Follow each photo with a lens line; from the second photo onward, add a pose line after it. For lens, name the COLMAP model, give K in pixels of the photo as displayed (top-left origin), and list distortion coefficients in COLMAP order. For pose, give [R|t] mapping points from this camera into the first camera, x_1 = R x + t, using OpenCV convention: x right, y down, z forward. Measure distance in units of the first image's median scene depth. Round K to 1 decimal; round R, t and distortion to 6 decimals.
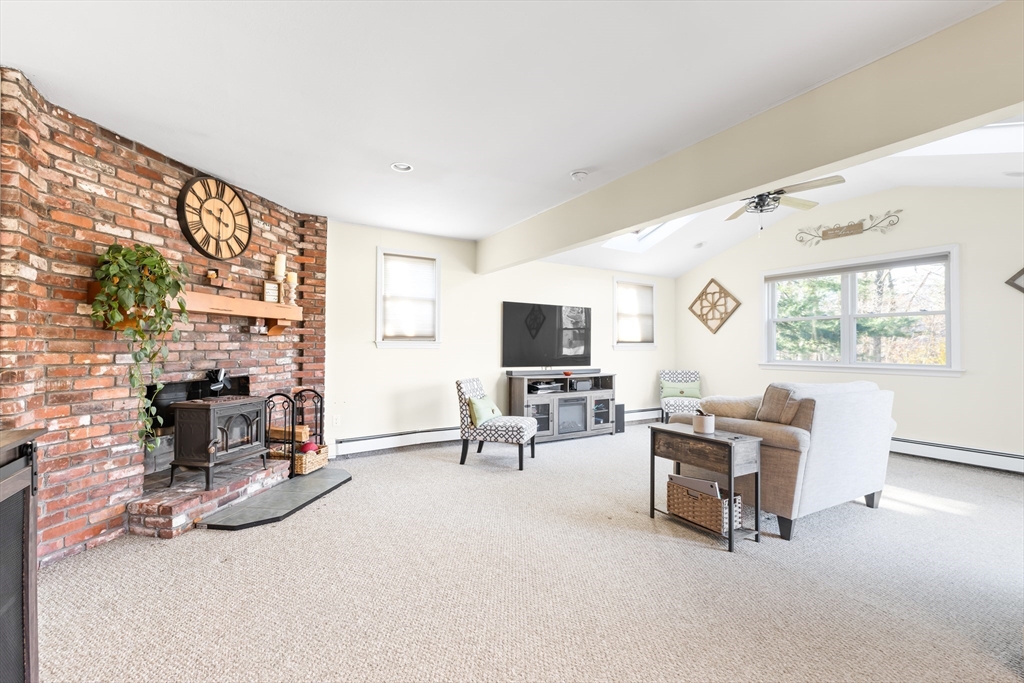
lens RADIAL K [[432.7, 0, 512.0], [0, 432.7, 341.5], [0, 0, 1]] dist [0.000922, 0.000255]
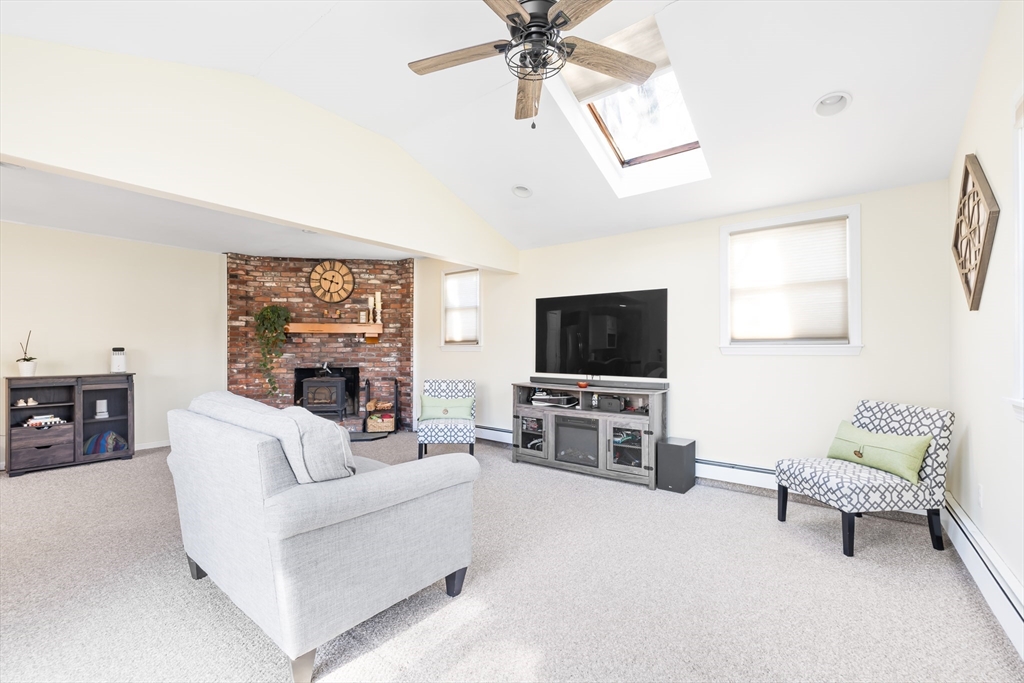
lens RADIAL K [[432.0, 0, 495.0], [0, 432.0, 346.5], [0, 0, 1]] dist [-0.000195, -0.000006]
pose [[0.354291, -0.012096, -0.935057, 1.167194], [0.013110, 0.999882, -0.007967, 0.017922], [0.935043, -0.009436, 0.354408, 0.899131]]
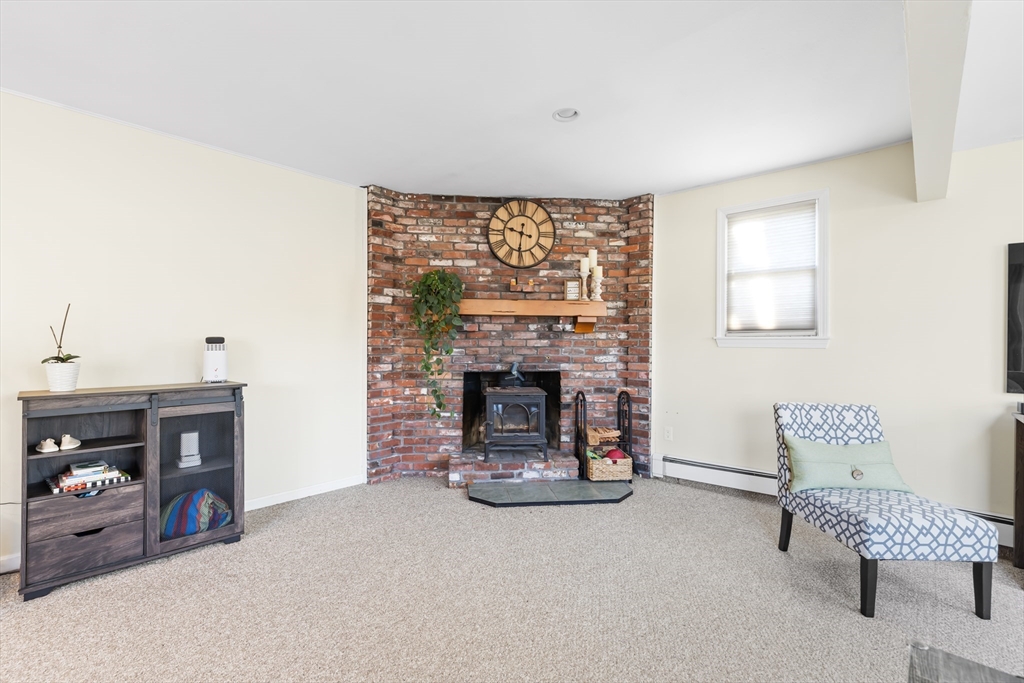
lens RADIAL K [[454.8, 0, 501.7], [0, 454.8, 338.6], [0, 0, 1]] dist [-0.000841, 0.000012]
pose [[0.272438, -0.009277, -0.962129, 0.426589], [0.005468, 0.999952, -0.008094, 0.007613], [0.962158, -0.003056, 0.272476, 0.558522]]
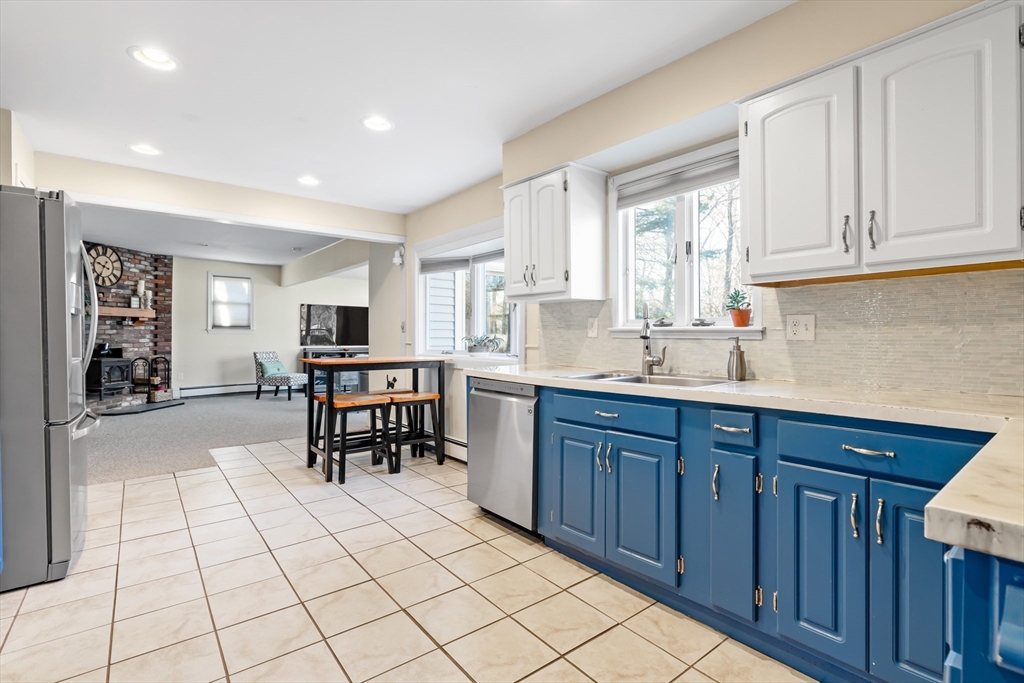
lens RADIAL K [[478.6, 0, 517.8], [0, 478.6, 334.9], [0, 0, 1]] dist [0.001766, 0.000172]
pose [[0.989683, -0.002590, 0.143254, 0.761154], [0.001005, 0.999938, 0.011131, 0.002248], [-0.143274, -0.010873, 0.989623, -1.249730]]
